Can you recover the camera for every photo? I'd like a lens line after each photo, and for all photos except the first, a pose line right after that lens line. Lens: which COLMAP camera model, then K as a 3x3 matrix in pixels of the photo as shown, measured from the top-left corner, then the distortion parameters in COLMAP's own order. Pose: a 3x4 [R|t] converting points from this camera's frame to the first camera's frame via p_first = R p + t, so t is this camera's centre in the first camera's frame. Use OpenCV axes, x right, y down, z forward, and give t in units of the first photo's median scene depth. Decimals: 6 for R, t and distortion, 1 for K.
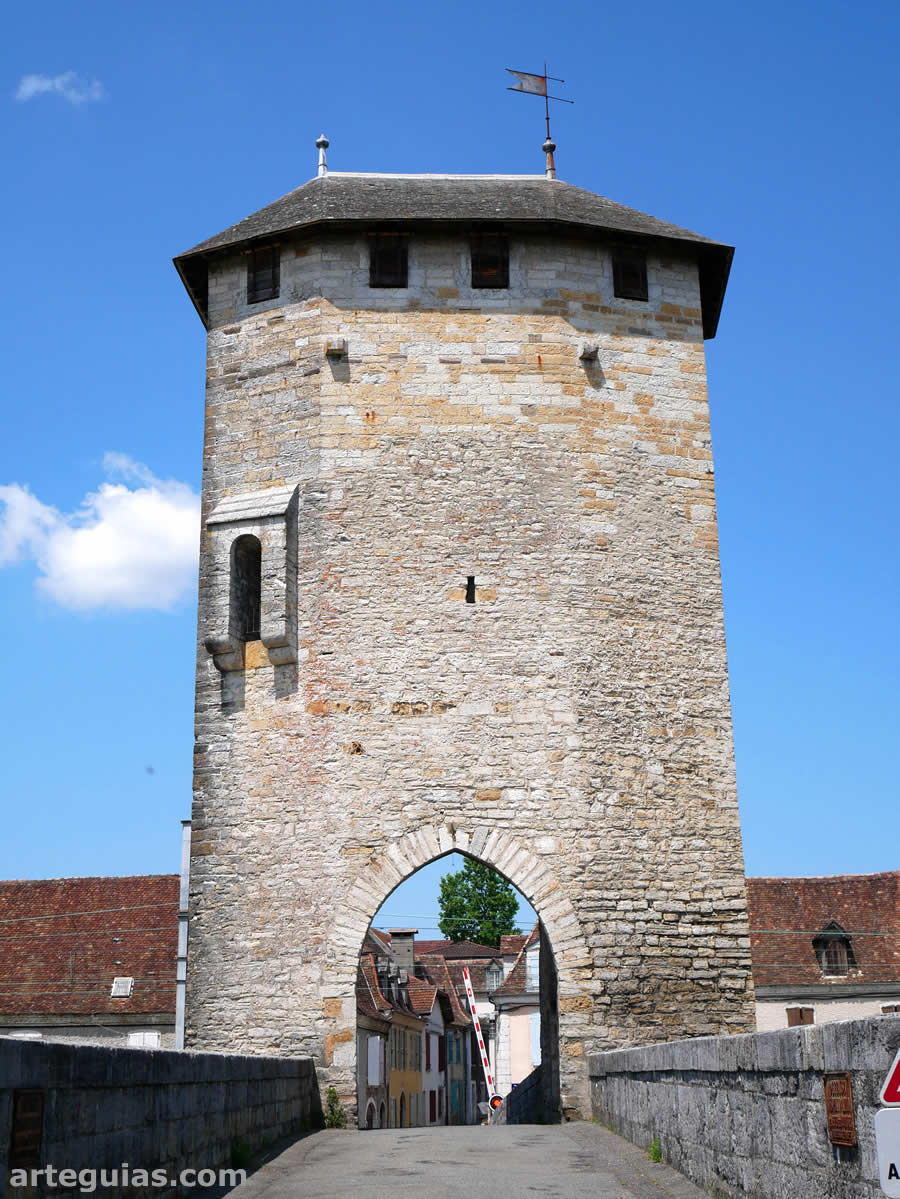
lens RADIAL K [[1656.5, 0, 450.0], [0, 1656.5, 599.5], [0, 0, 1]] dist [-0.036083, 0.046619]
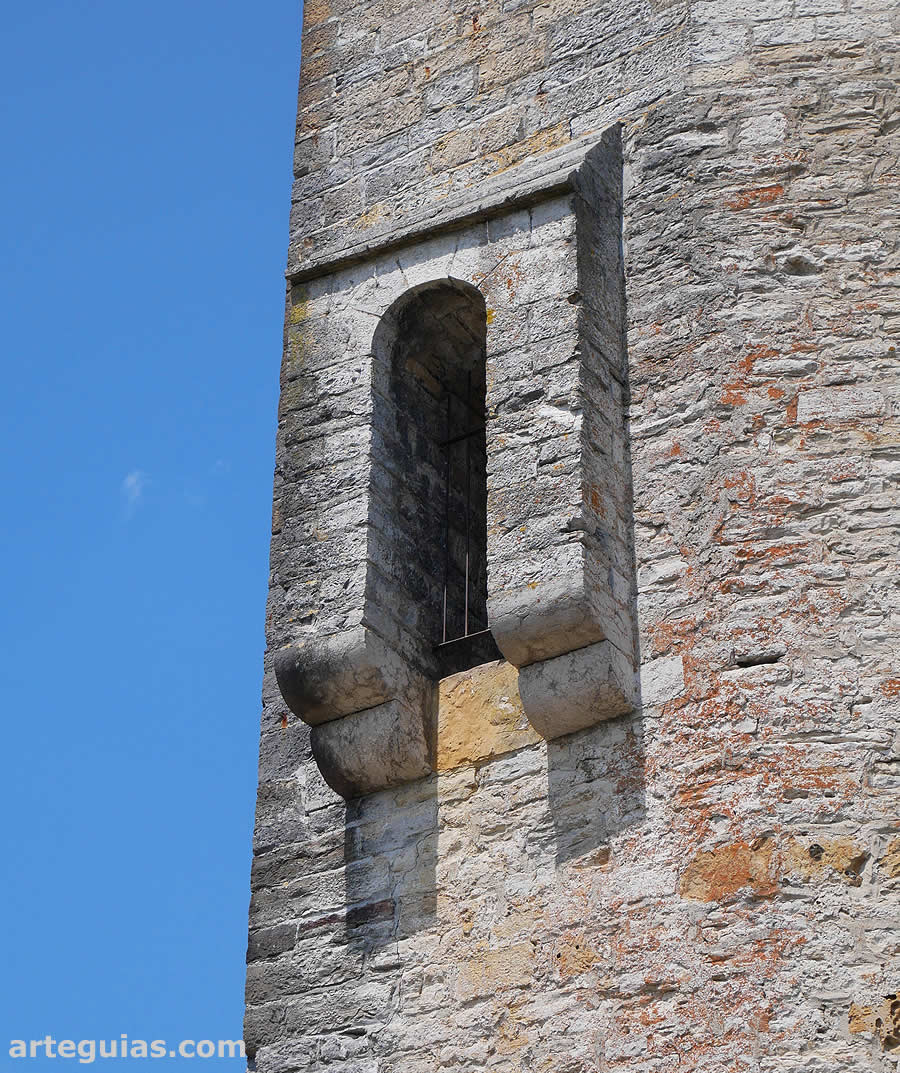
lens RADIAL K [[2936.4, 0, 450.0], [0, 2936.4, 536.5], [0, 0, 1]] dist [-0.008048, 0.001960]
pose [[0.984840, -0.069577, -0.158902, -0.047891], [0.023997, 0.961873, -0.272440, 0.130113], [0.171799, 0.264497, 0.948961, 0.565960]]
